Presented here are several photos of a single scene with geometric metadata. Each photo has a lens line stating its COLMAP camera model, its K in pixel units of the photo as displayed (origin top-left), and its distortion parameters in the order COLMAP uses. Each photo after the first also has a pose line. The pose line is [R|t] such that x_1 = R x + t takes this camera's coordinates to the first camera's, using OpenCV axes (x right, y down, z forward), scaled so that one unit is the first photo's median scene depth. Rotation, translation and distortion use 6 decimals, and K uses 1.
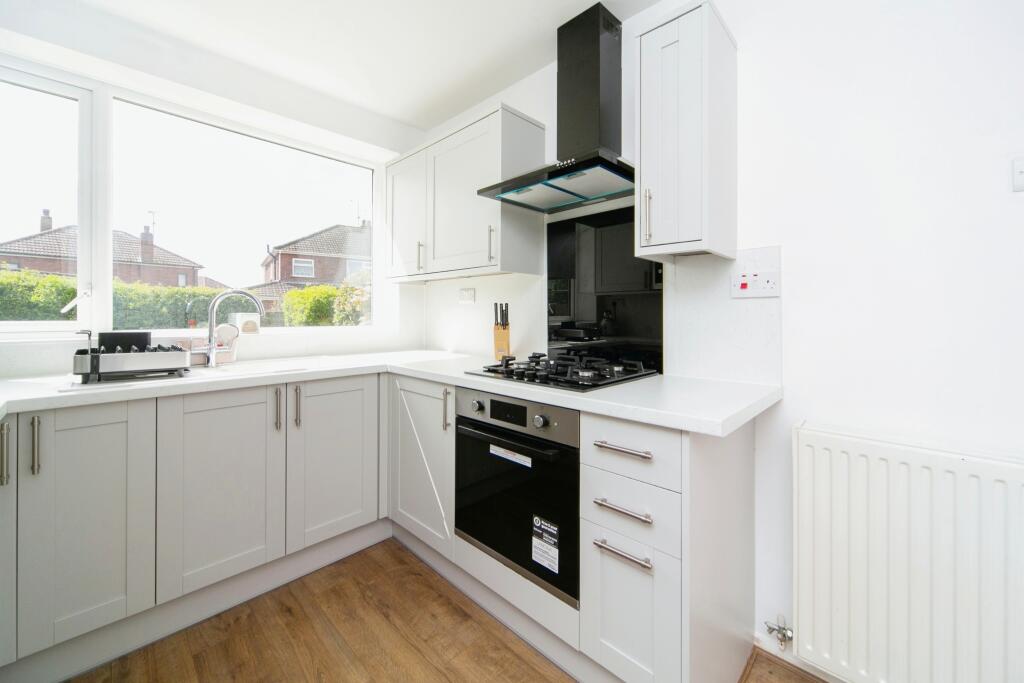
lens RADIAL K [[399.9, 0, 514.3], [0, 399.9, 314.7], [0, 0, 1]] dist [-0.000685, -0.000040]
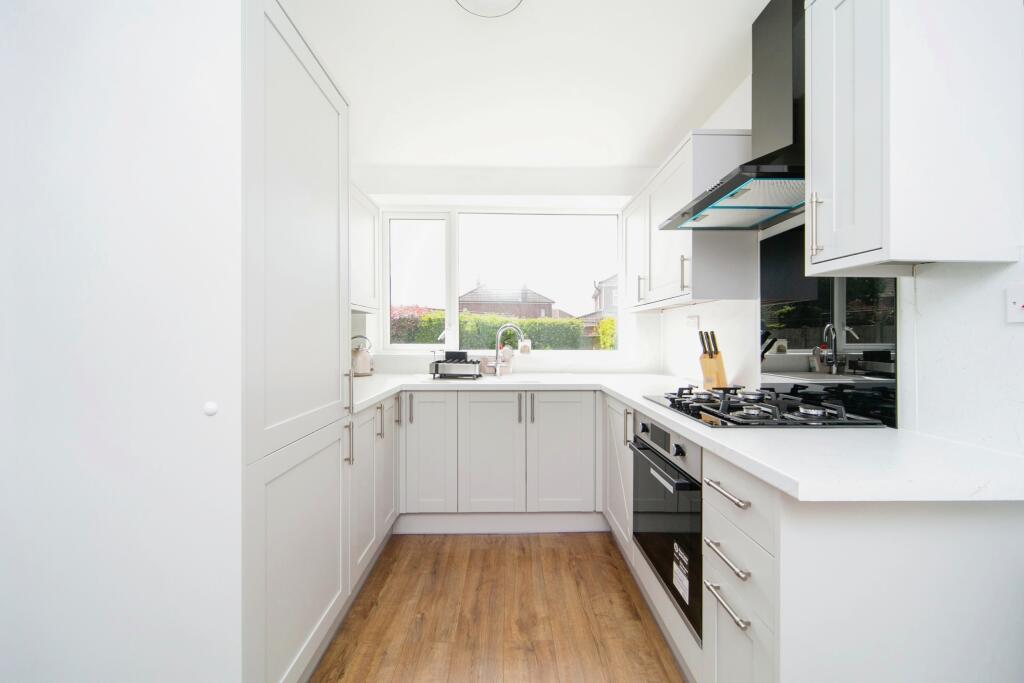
lens RADIAL K [[381.2, 0, 512.0], [0, 381.2, 341.5], [0, 0, 1]] dist [0.000168, -0.000014]
pose [[0.706704, 0.007644, -0.707469, 0.333841], [-0.001238, 0.999953, 0.009568, -0.013793], [0.707509, -0.005885, 0.706680, 0.013583]]
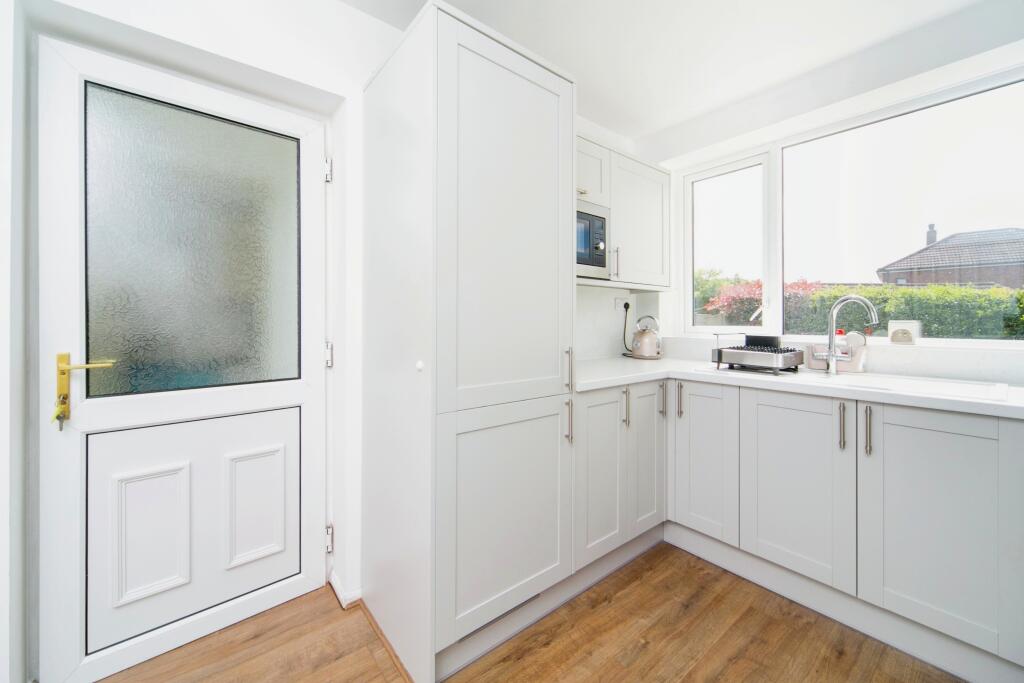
lens RADIAL K [[398.4, 0, 507.3], [0, 398.4, 323.8], [0, 0, 1]] dist [-0.001091, -0.000169]
pose [[-0.129085, 0.003976, -0.991626, 0.375604], [-0.003234, 0.999985, 0.004430, 0.002864], [0.991628, 0.003779, -0.129070, 0.341785]]
